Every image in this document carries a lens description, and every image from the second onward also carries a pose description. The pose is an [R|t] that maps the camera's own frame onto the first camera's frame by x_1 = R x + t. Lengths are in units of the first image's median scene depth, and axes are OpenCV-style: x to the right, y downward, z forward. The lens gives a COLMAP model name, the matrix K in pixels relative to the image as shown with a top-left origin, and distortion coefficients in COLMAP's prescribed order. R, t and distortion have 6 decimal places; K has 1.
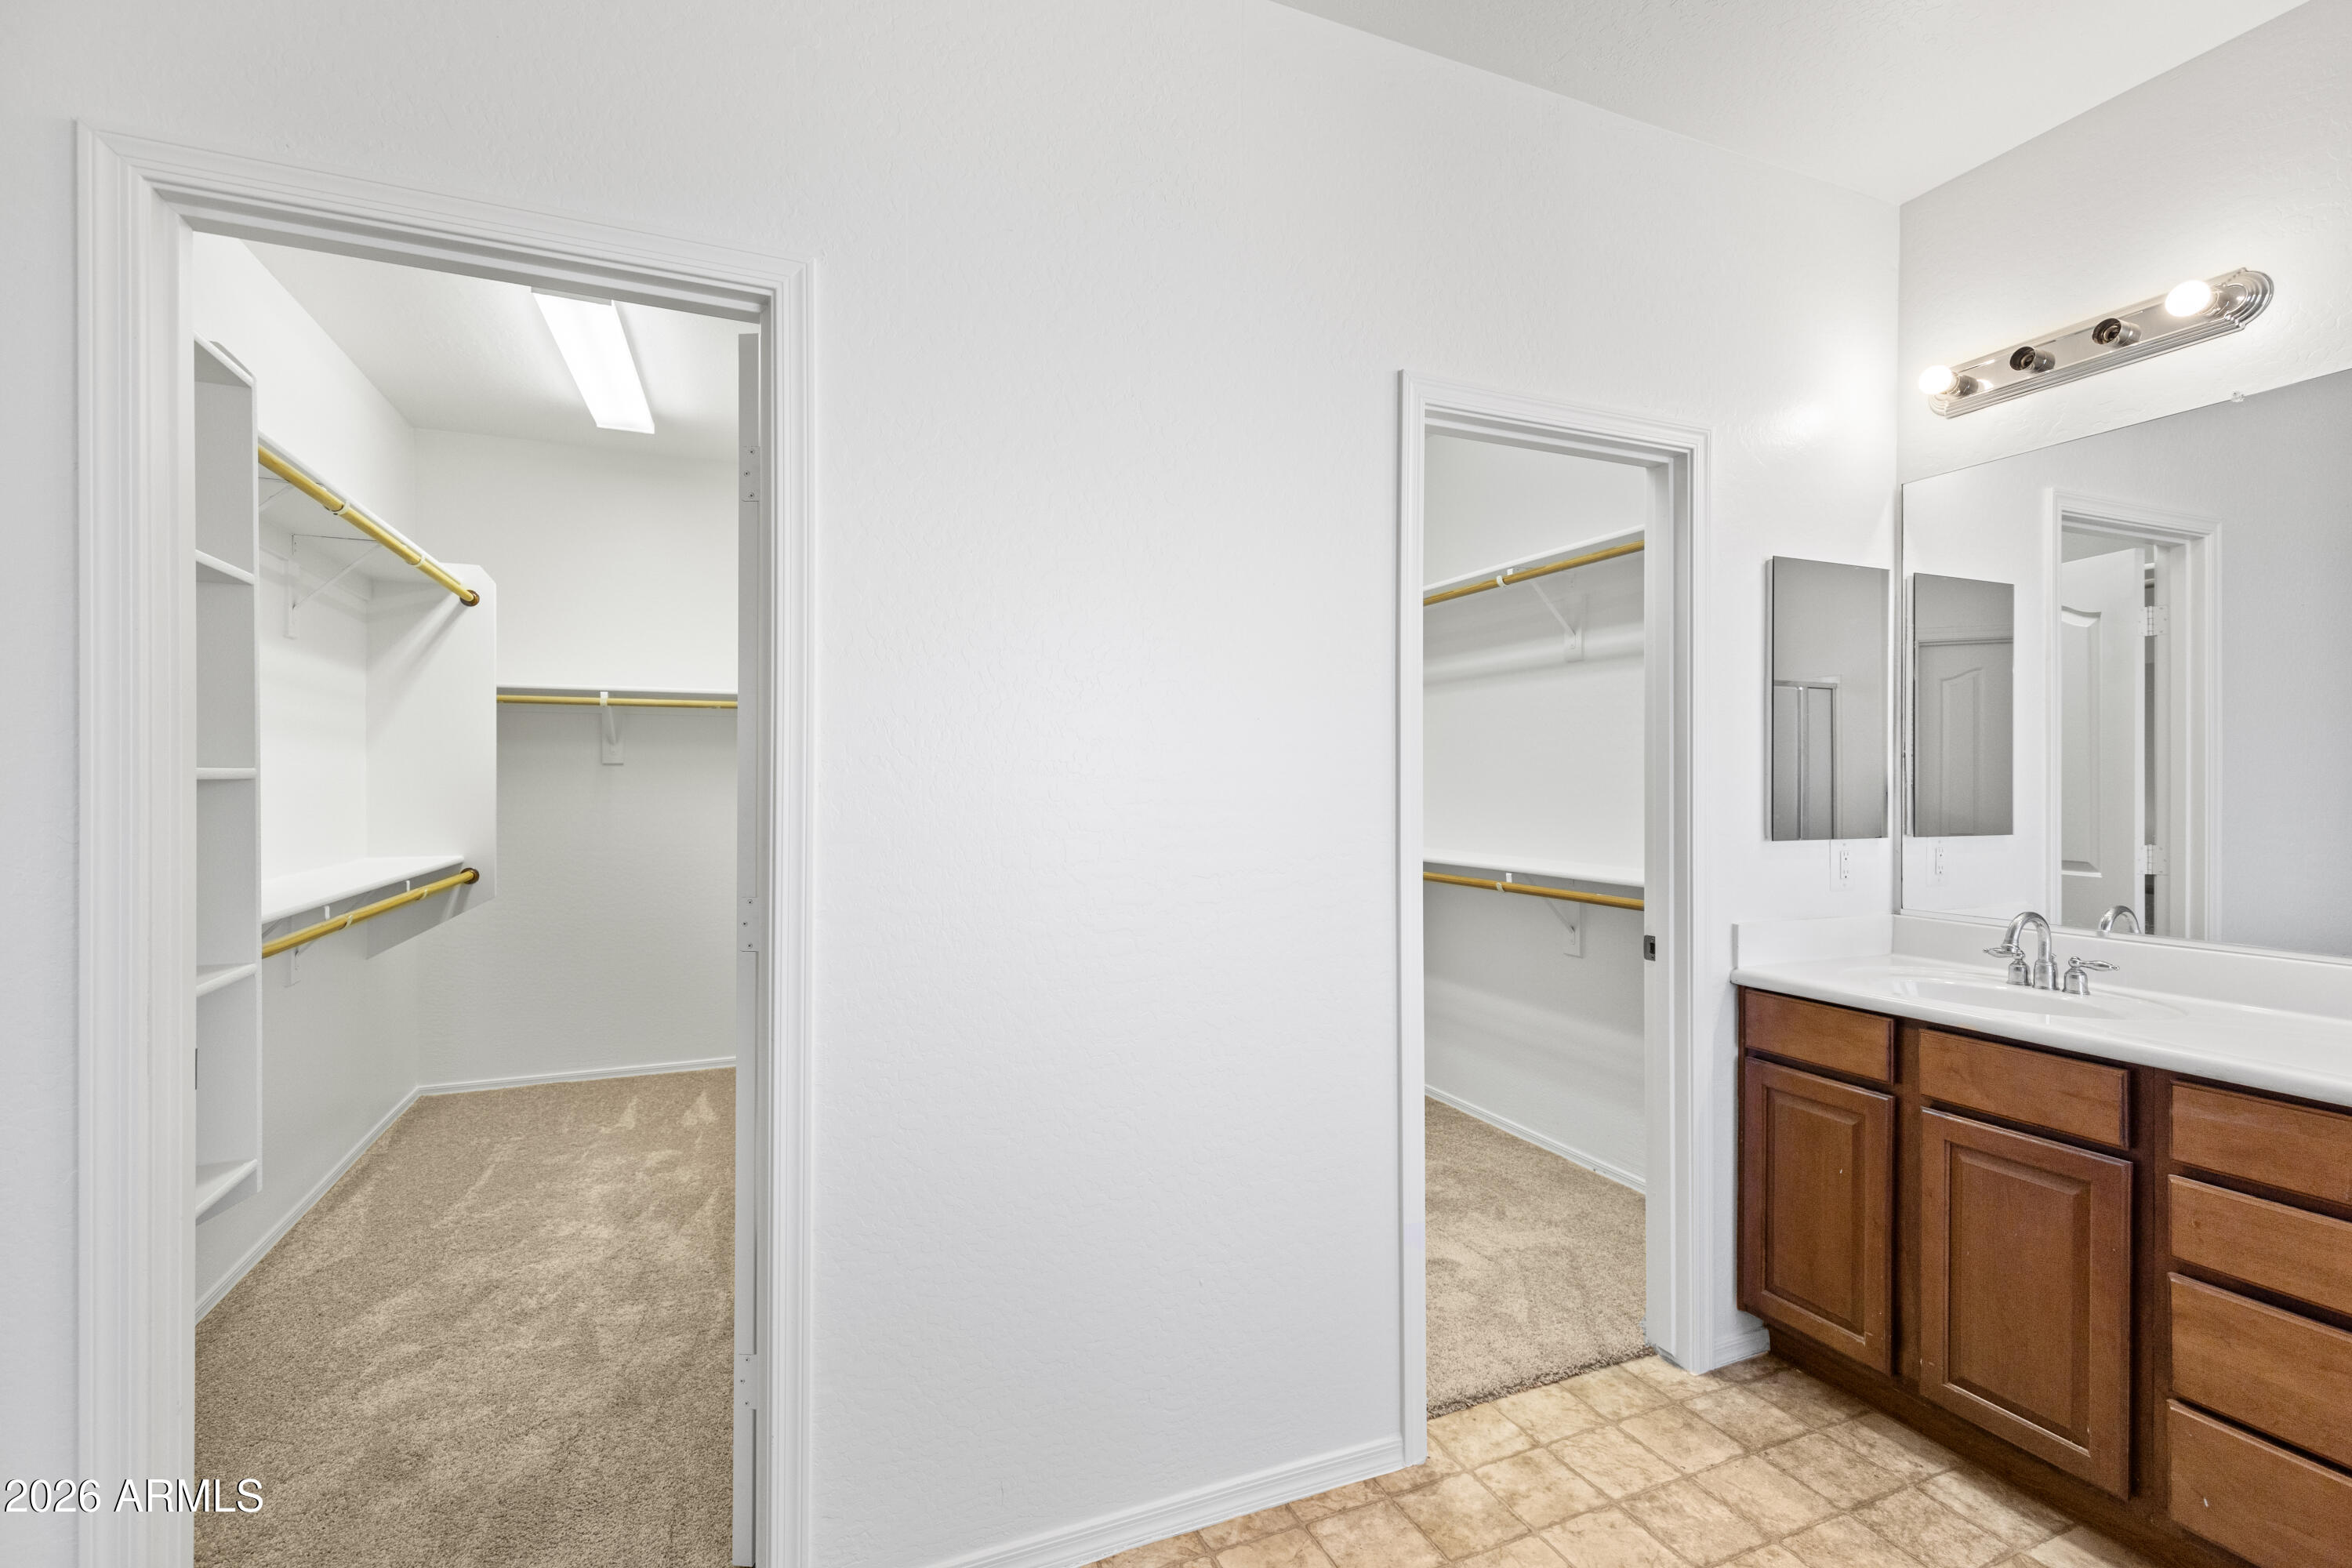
lens RADIAL K [[1062.1, 0, 1184.3], [0, 1062.1, 788.4], [0, 0, 1]] dist [0.001217, -0.000303]
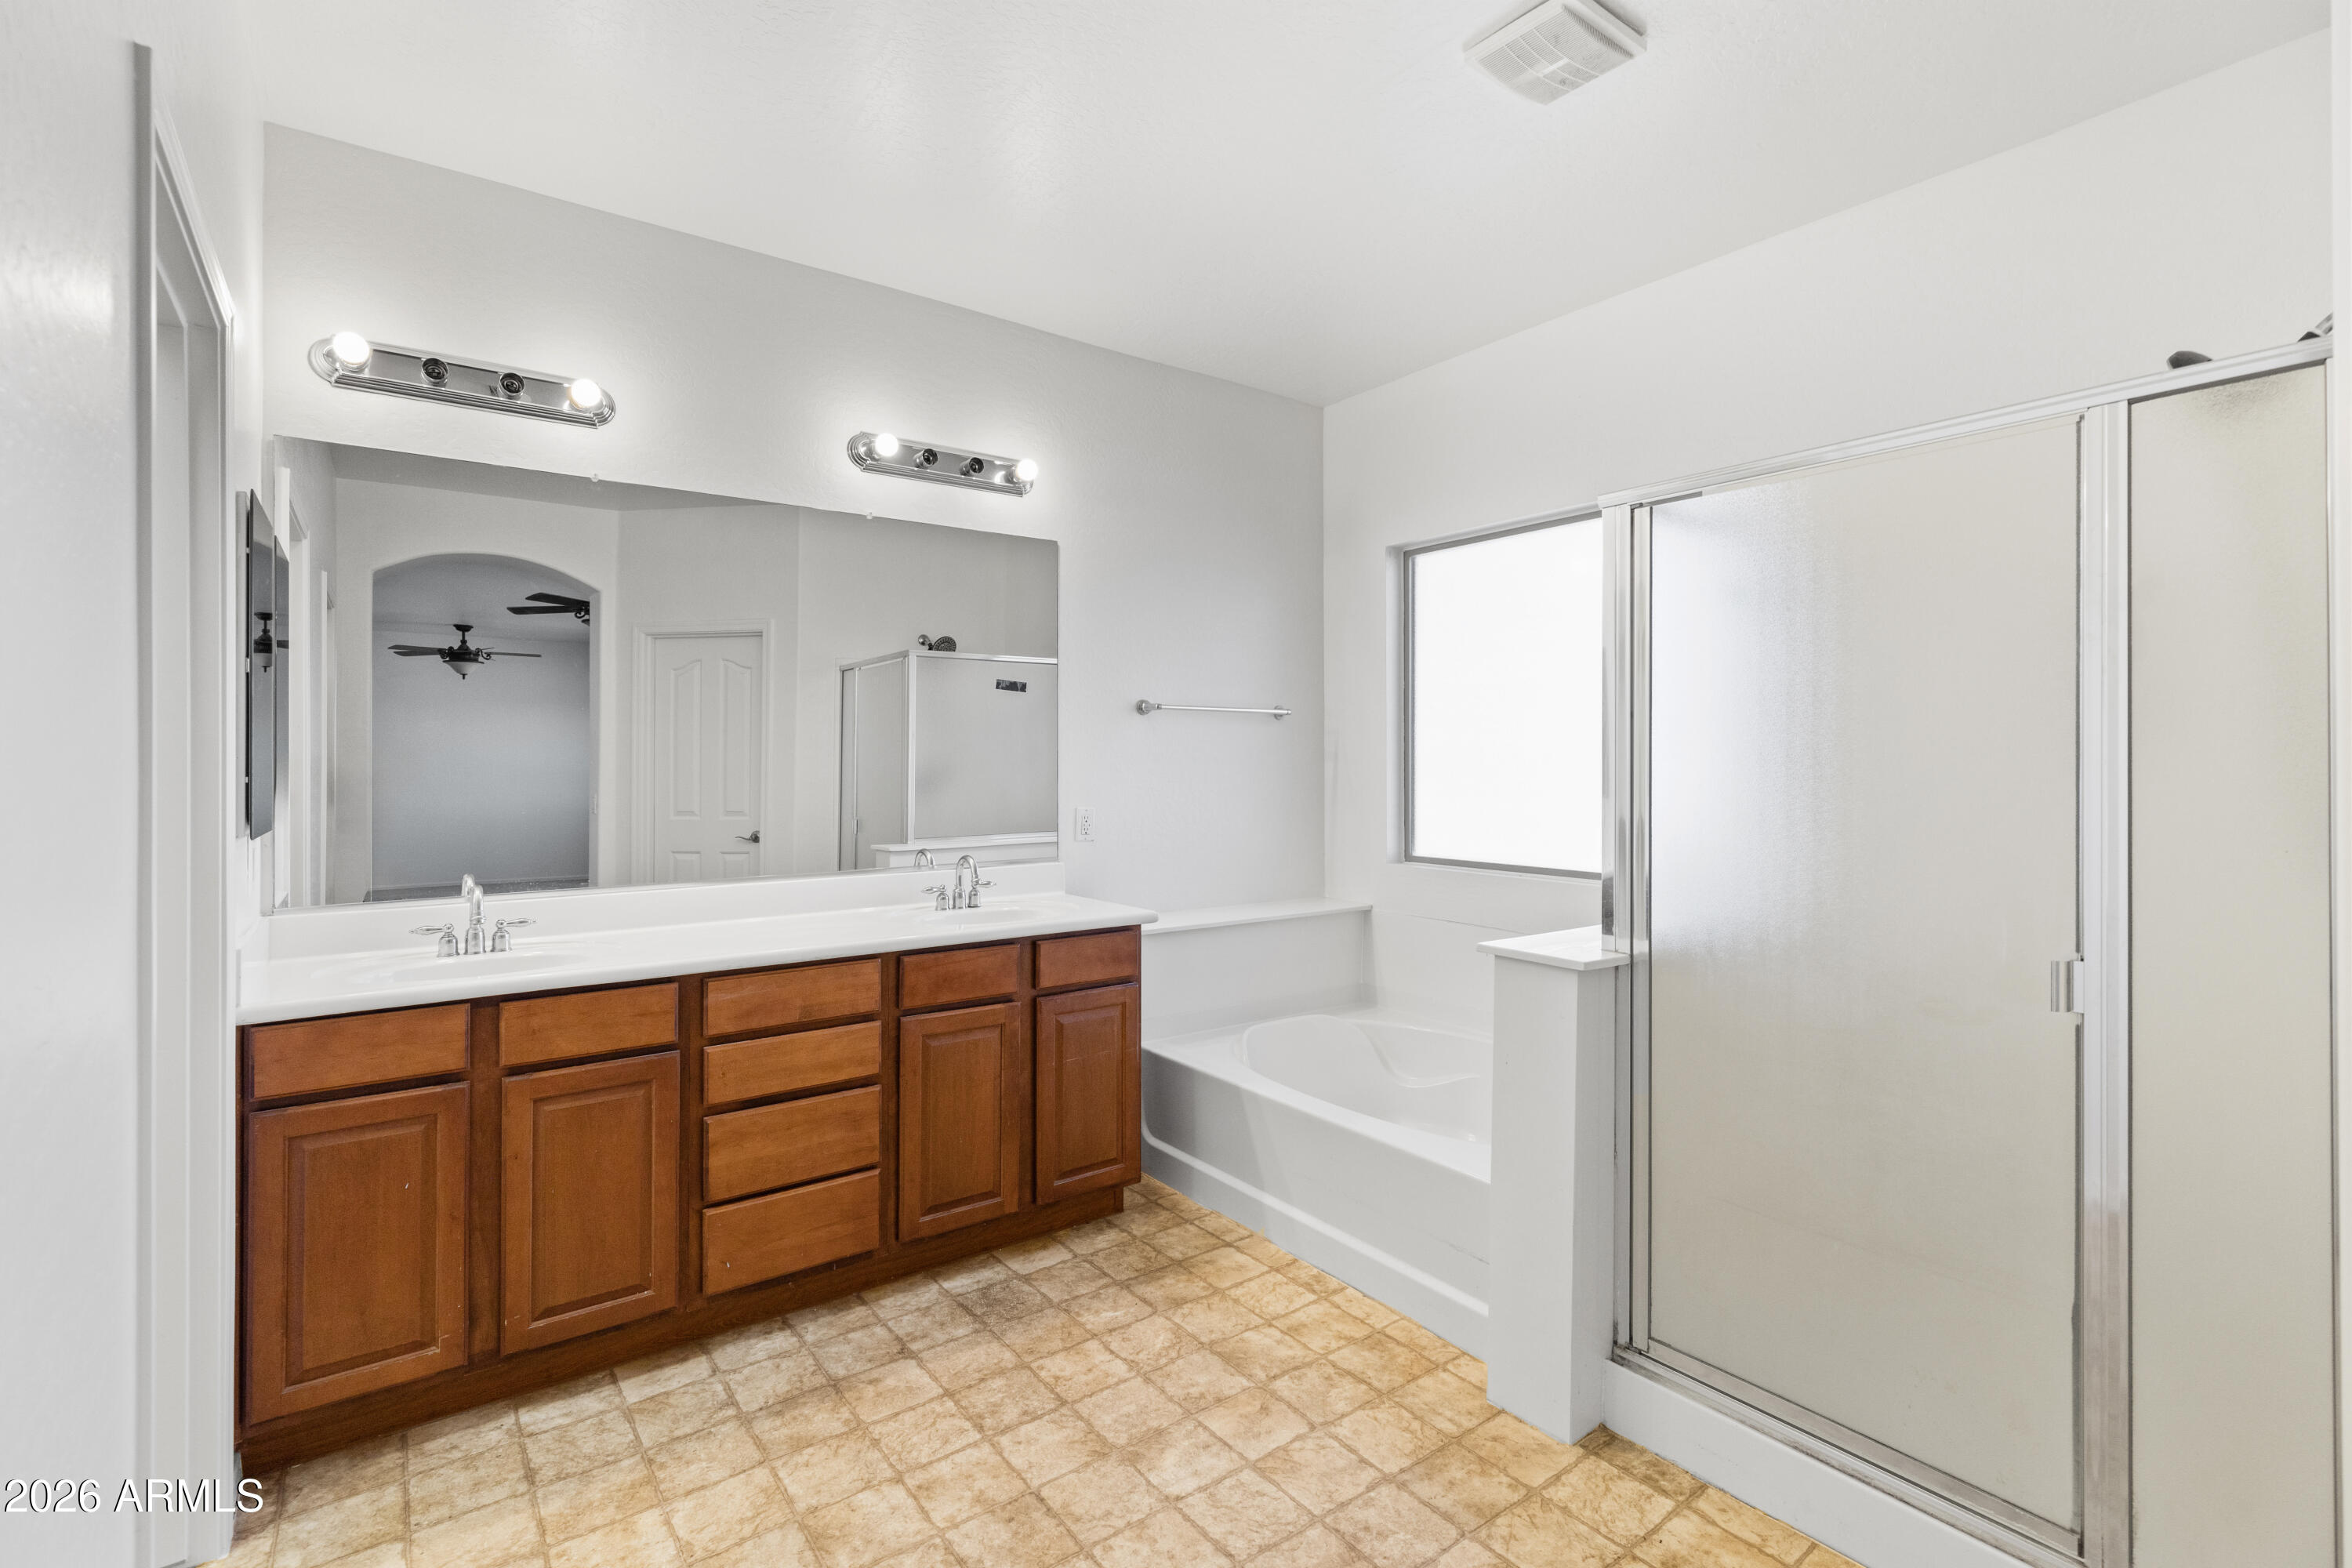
lens RADIAL K [[1062.1, 0, 1180.5], [0, 1062.1, 764.8], [0, 0, 1]] dist [0.001217, -0.000303]
pose [[-0.232060, -0.001801, 0.972700, -0.468021], [0.010256, 0.999938, 0.004299, -0.004868], [-0.972647, 0.010973, -0.232027, 0.588185]]
